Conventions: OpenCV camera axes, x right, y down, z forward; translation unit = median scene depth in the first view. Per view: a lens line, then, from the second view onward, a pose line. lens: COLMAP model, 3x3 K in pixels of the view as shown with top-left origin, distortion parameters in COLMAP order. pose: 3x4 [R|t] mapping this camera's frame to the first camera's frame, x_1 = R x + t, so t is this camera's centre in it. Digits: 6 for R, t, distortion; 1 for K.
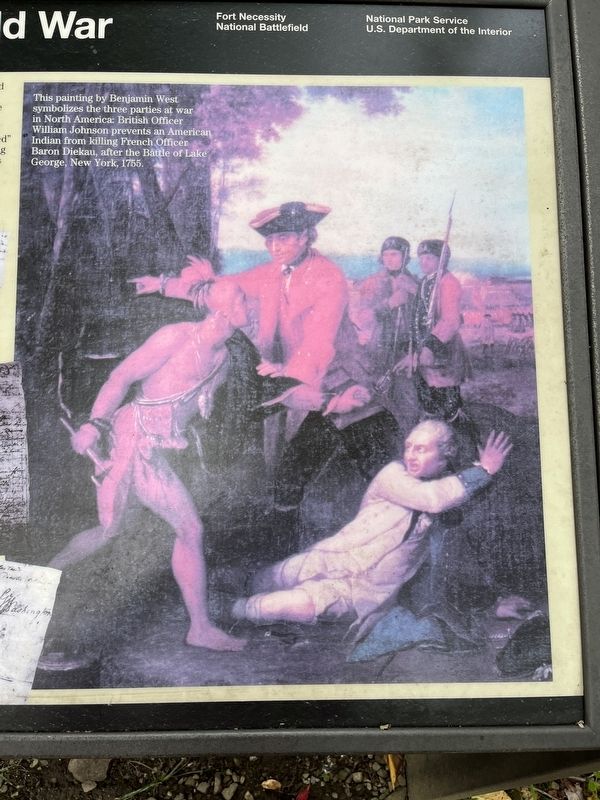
lens RADIAL K [[608.5, 0, 306.7], [0, 608.5, 400.3], [0, 0, 1]] dist [0.031216, -0.067912]
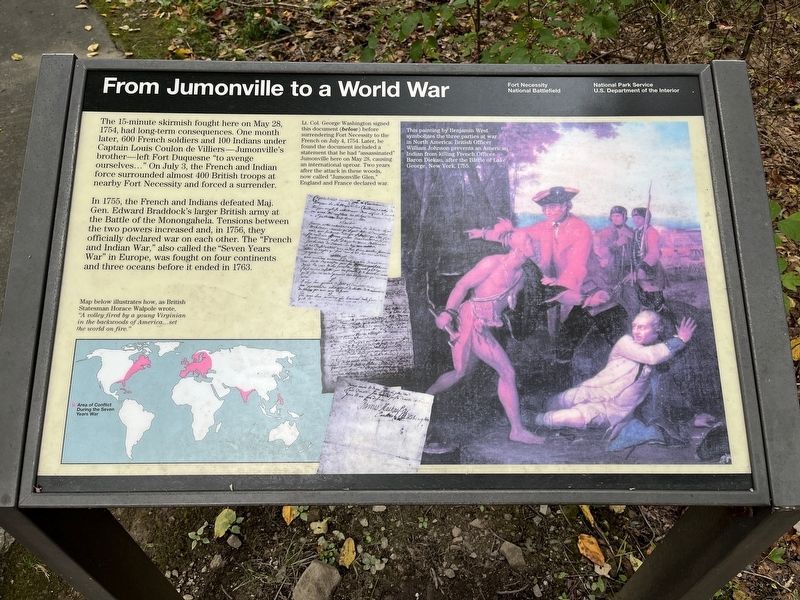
lens RADIAL K [[608.5, 0, 396.8], [0, 608.5, 302.2], [0, 0, 1]] dist [0.031216, -0.067912]
pose [[0.999537, 0.000296, -0.030438, -0.435568], [-0.004490, 0.990447, -0.137820, 0.244919], [0.030107, 0.137892, 0.989990, -0.696236]]
